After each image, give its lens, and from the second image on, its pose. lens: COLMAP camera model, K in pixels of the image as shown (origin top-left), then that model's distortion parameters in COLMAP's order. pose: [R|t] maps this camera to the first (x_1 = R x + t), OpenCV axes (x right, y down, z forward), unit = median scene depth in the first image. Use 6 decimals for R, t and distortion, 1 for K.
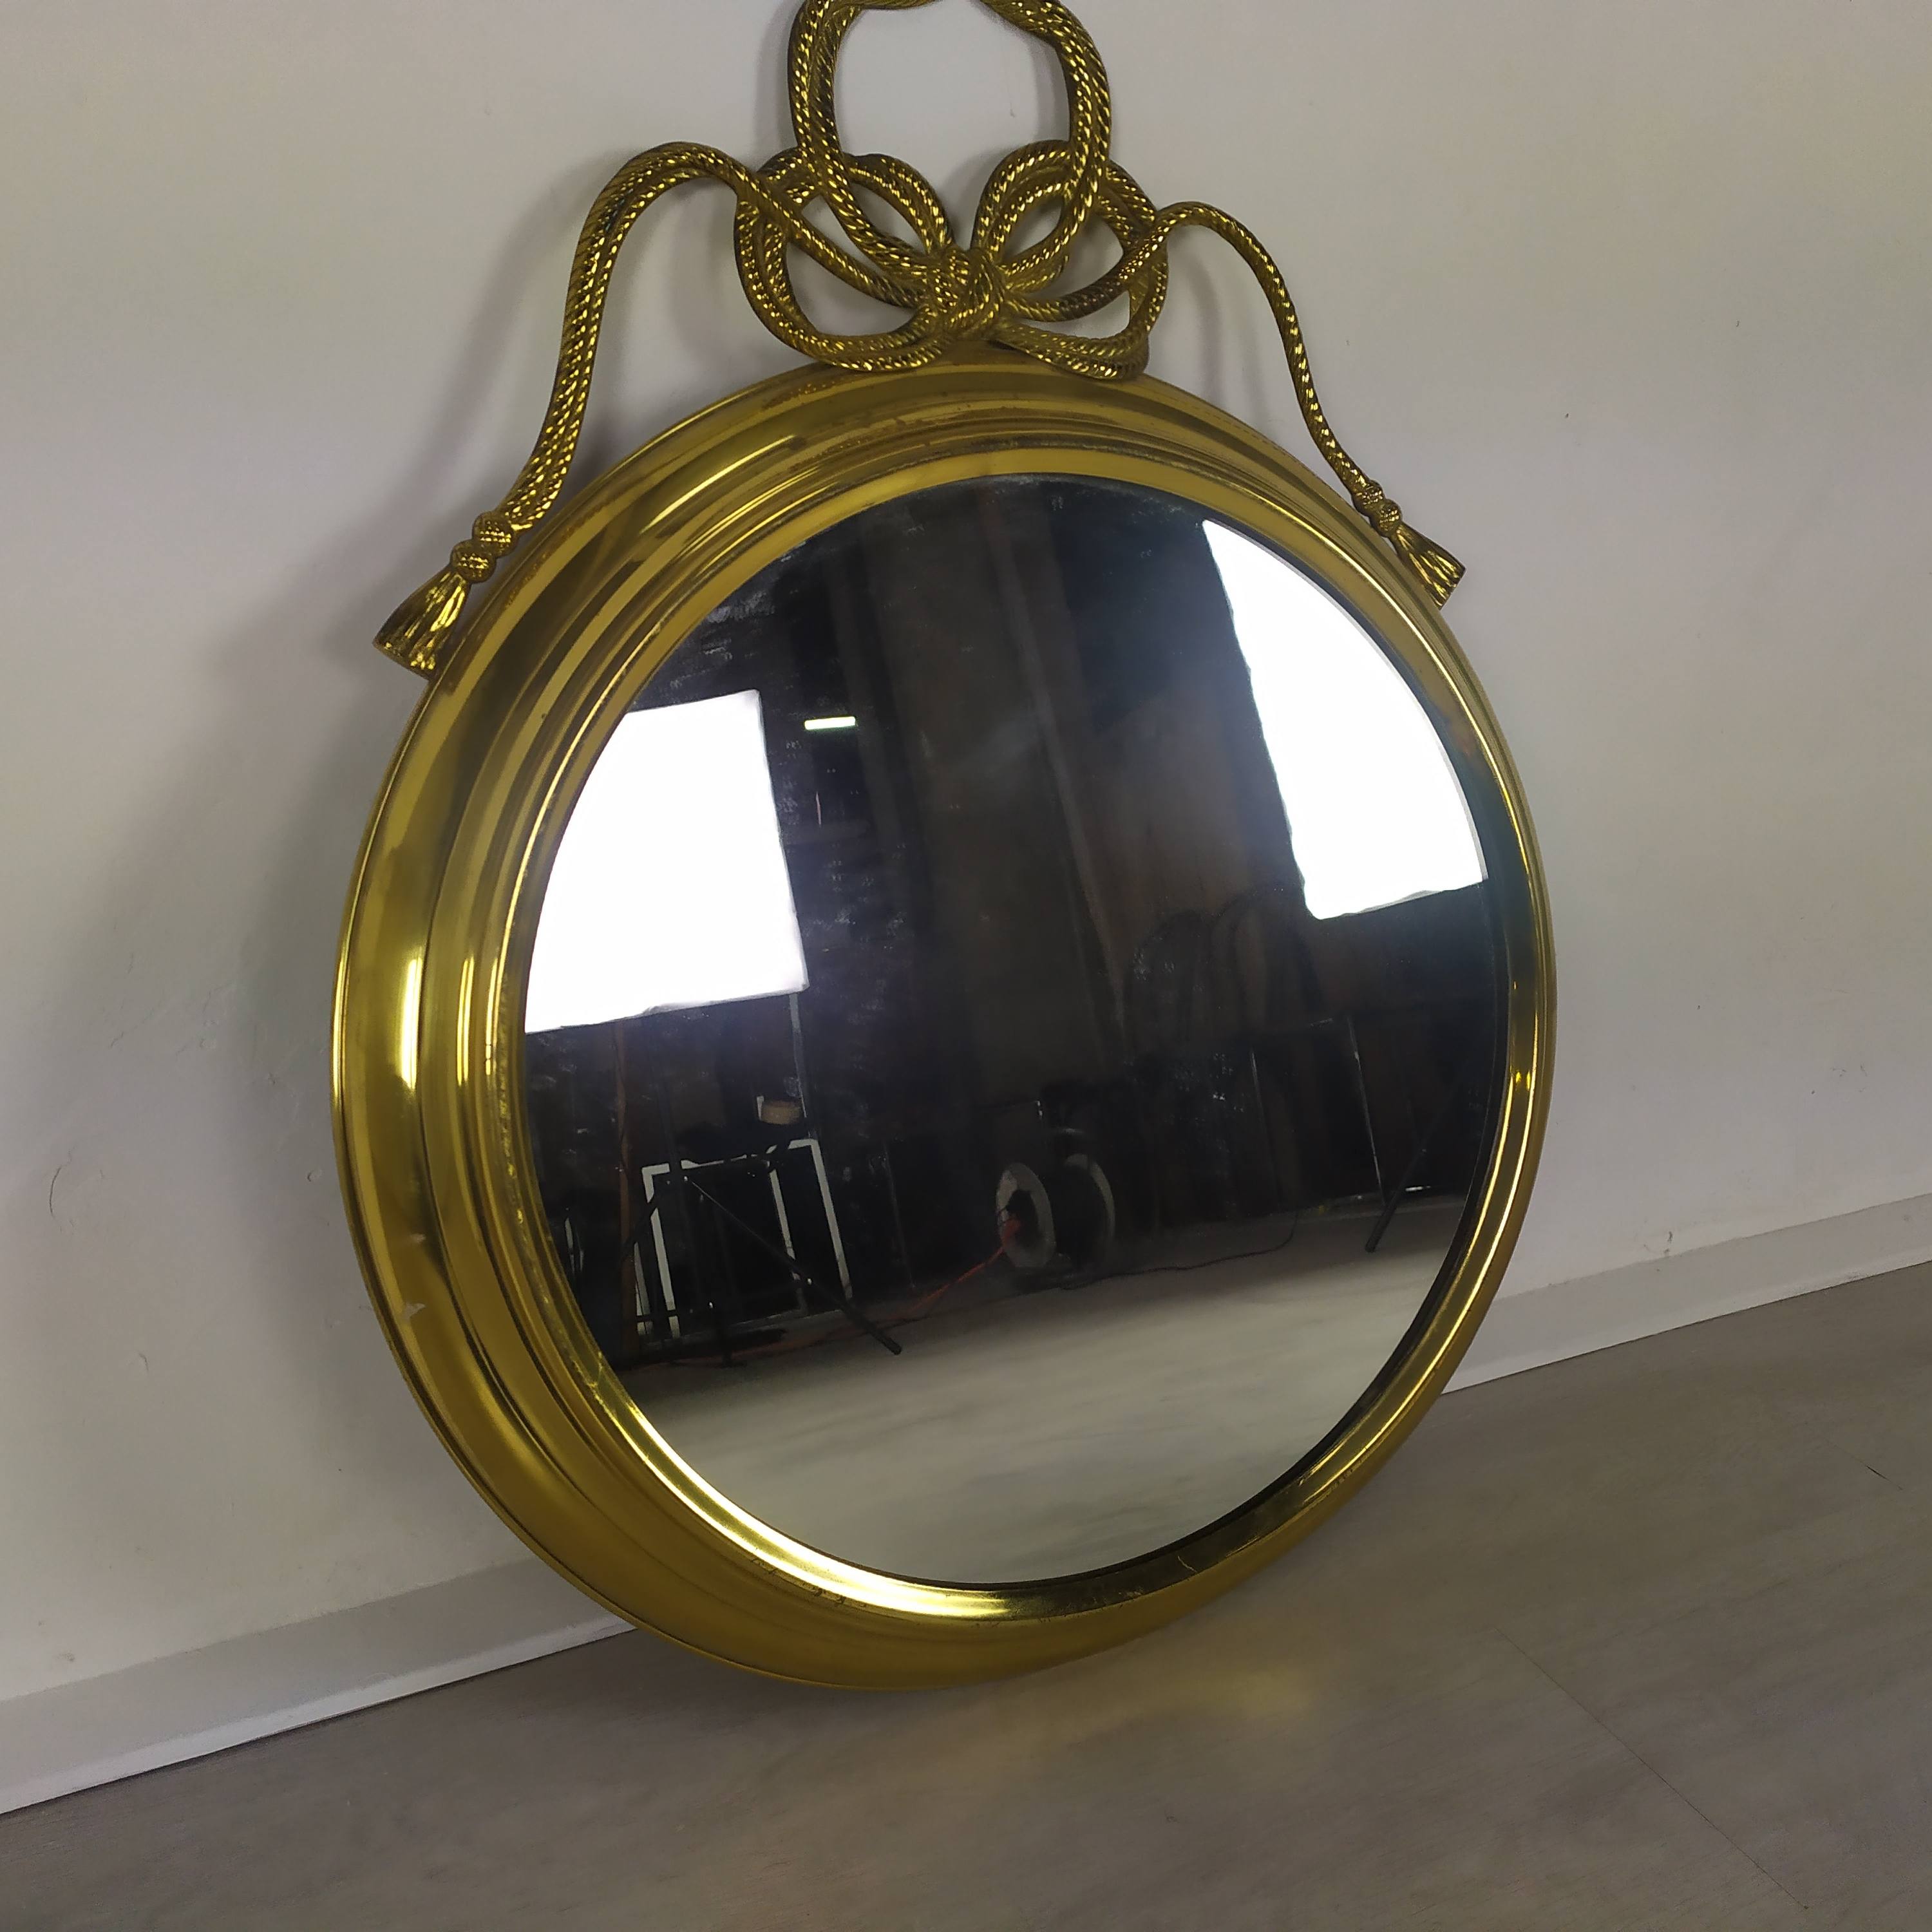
lens RADIAL K [[1843.2, 0, 981.5], [0, 1843.2, 903.0], [0, 0, 1]] dist [0.018389, 0.000000]
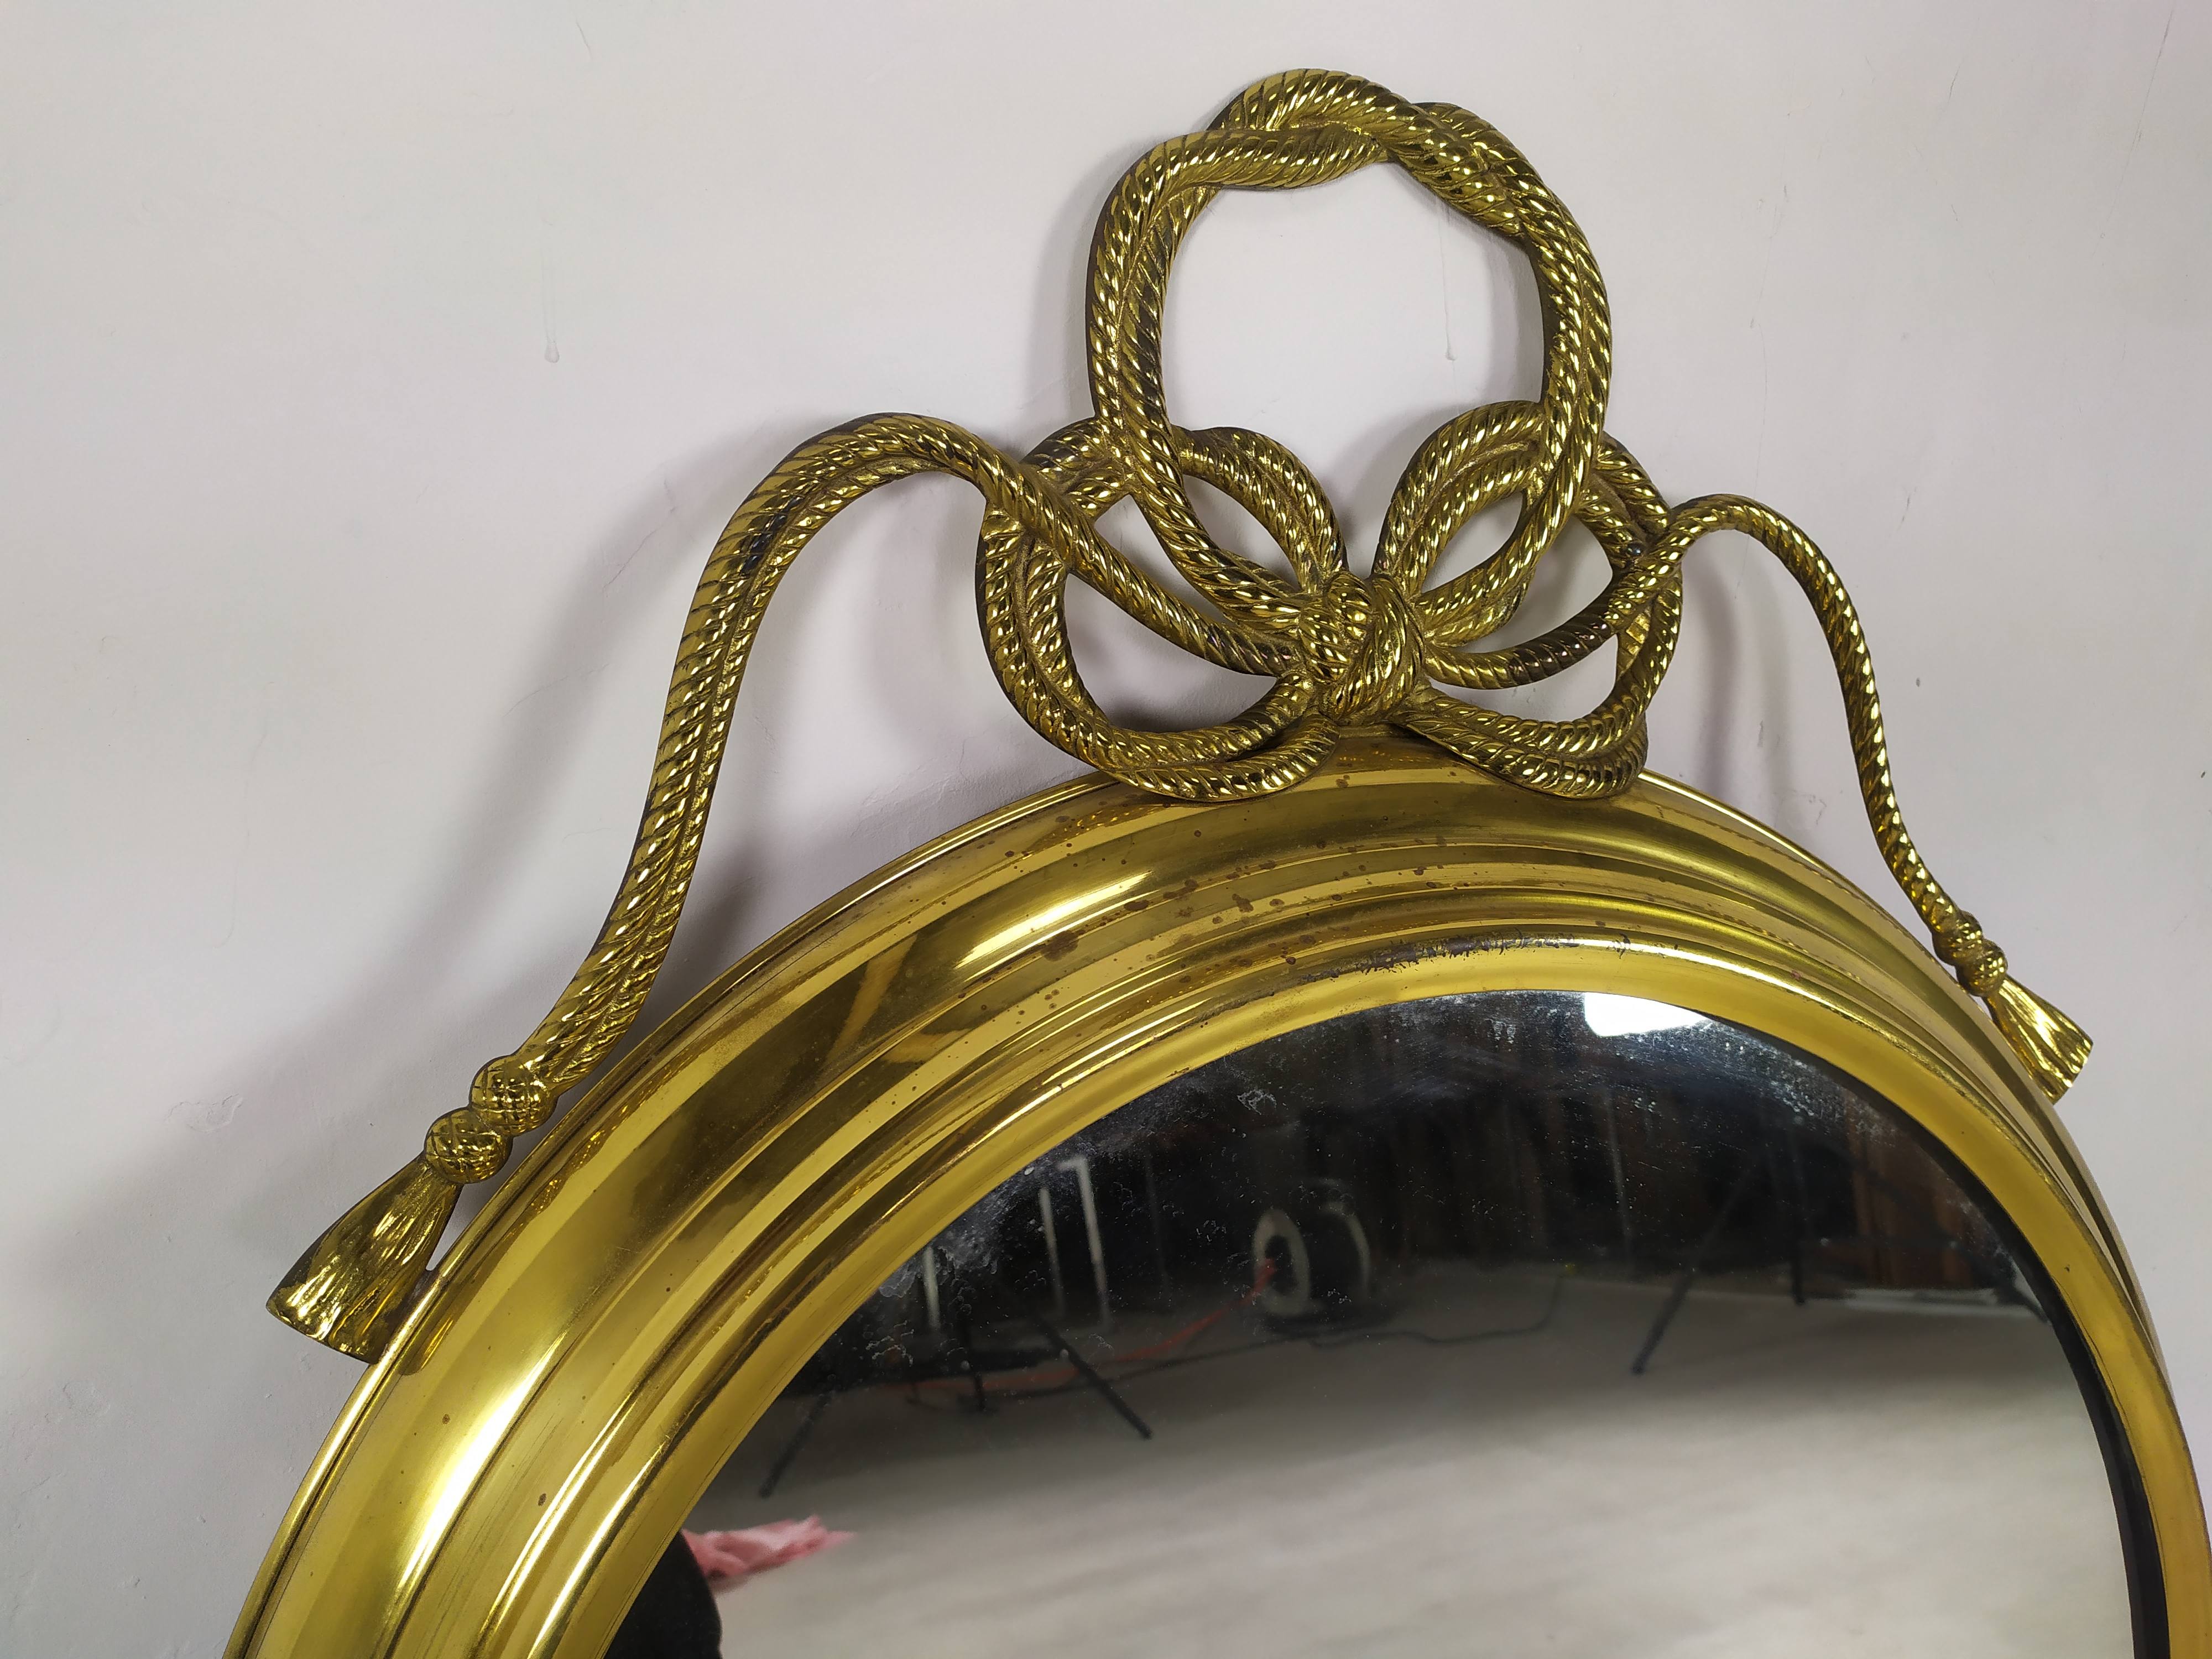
lens RADIAL K [[1716.5, 0, 1126.4], [0, 1716.5, 849.5], [0, 0, 1]] dist [0.012304, -0.011285]
pose [[0.995352, 0.058824, -0.076252, -0.038375], [-0.061820, 0.997381, -0.037538, -0.244496], [0.073844, 0.042078, 0.996382, 0.448783]]
